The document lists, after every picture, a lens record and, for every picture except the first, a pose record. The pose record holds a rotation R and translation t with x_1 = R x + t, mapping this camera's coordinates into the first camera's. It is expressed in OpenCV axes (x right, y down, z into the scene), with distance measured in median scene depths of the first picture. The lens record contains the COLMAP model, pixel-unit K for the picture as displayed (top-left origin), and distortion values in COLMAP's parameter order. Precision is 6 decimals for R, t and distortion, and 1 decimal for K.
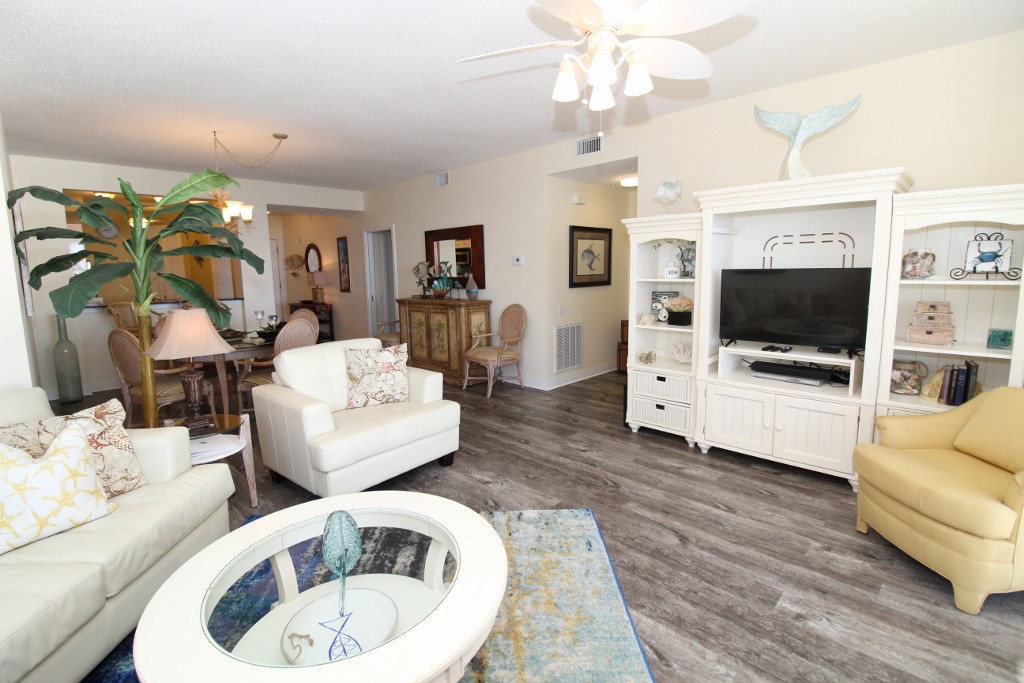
lens RADIAL K [[470.0, 0, 506.0], [0, 470.0, 335.6], [0, 0, 1]] dist [-0.011858, -0.006016]
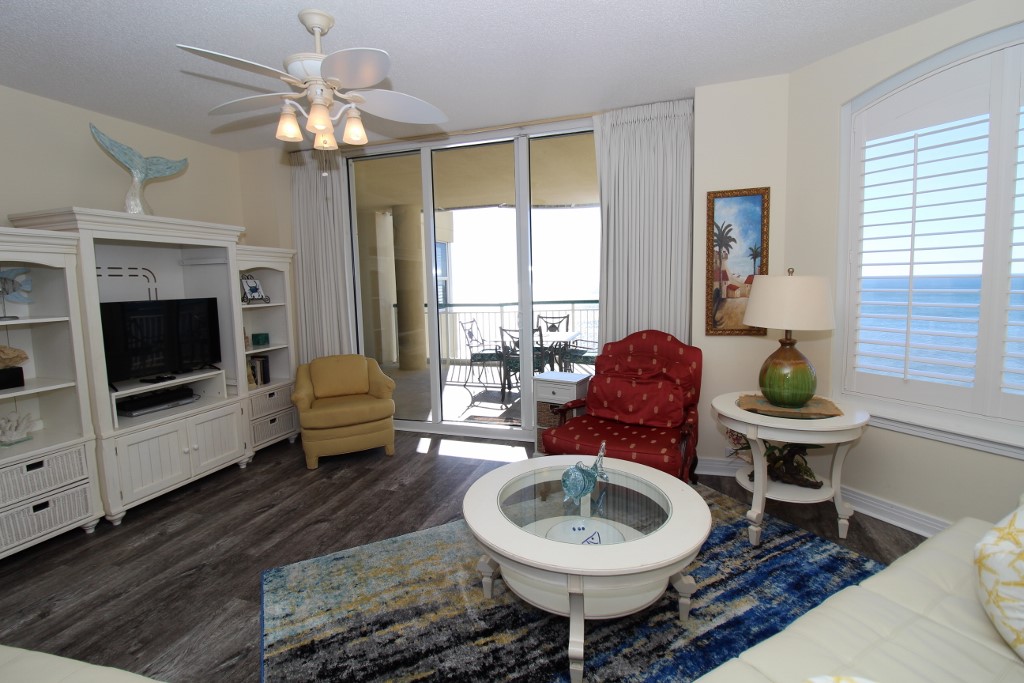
lens RADIAL K [[470.0, 0, 508.2], [0, 470.0, 335.0], [0, 0, 1]] dist [-0.011858, -0.006016]
pose [[-0.452910, -0.068081, 0.888953, -0.744437], [0.158982, 0.974932, 0.155665, -0.116407], [-0.877267, 0.211830, -0.430733, 0.861012]]
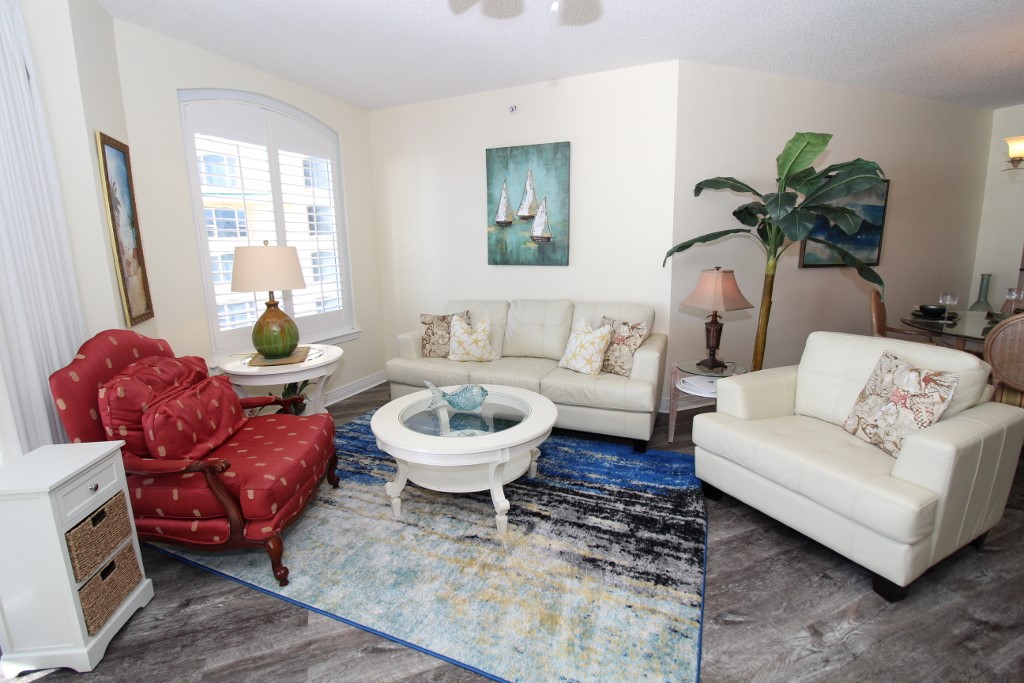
lens RADIAL K [[470.0, 0, 508.3], [0, 470.0, 333.3], [0, 0, 1]] dist [-0.011858, -0.006016]
pose [[-0.407955, 0.197916, -0.891293, 0.581764], [-0.100513, 0.960552, 0.259301, -0.142720], [0.907453, 0.195369, -0.371968, 0.899612]]
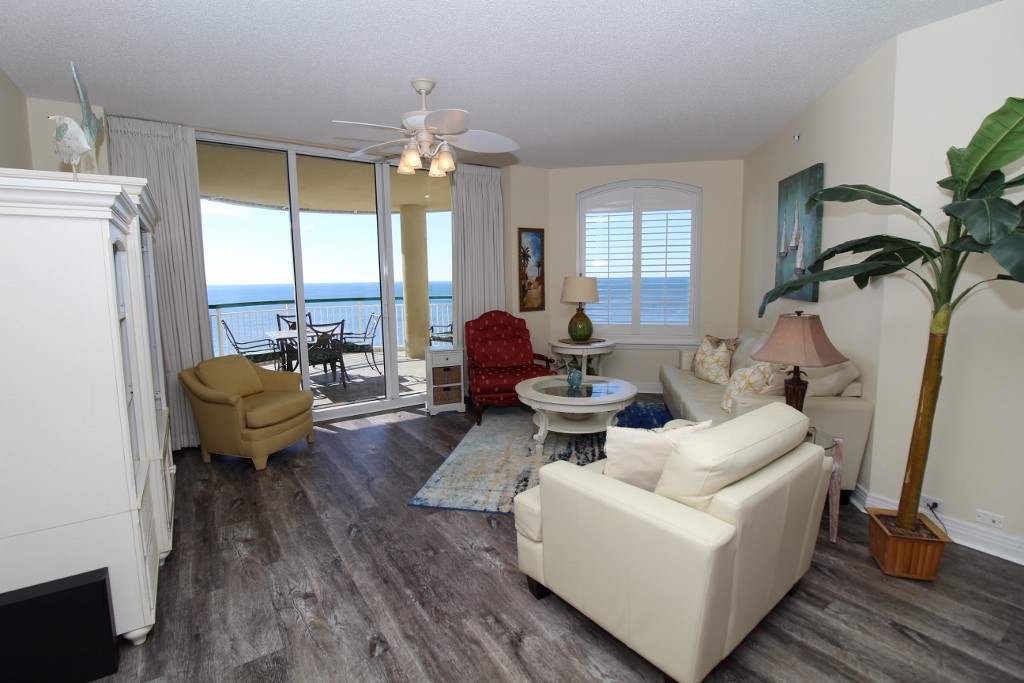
lens RADIAL K [[470.0, 0, 509.2], [0, 470.0, 333.5], [0, 0, 1]] dist [-0.011858, -0.006016]
pose [[-0.981040, 0.011513, 0.193464, -0.259782], [0.060697, 0.966268, 0.250285, -0.267902], [-0.184057, 0.257282, -0.948646, 1.847146]]
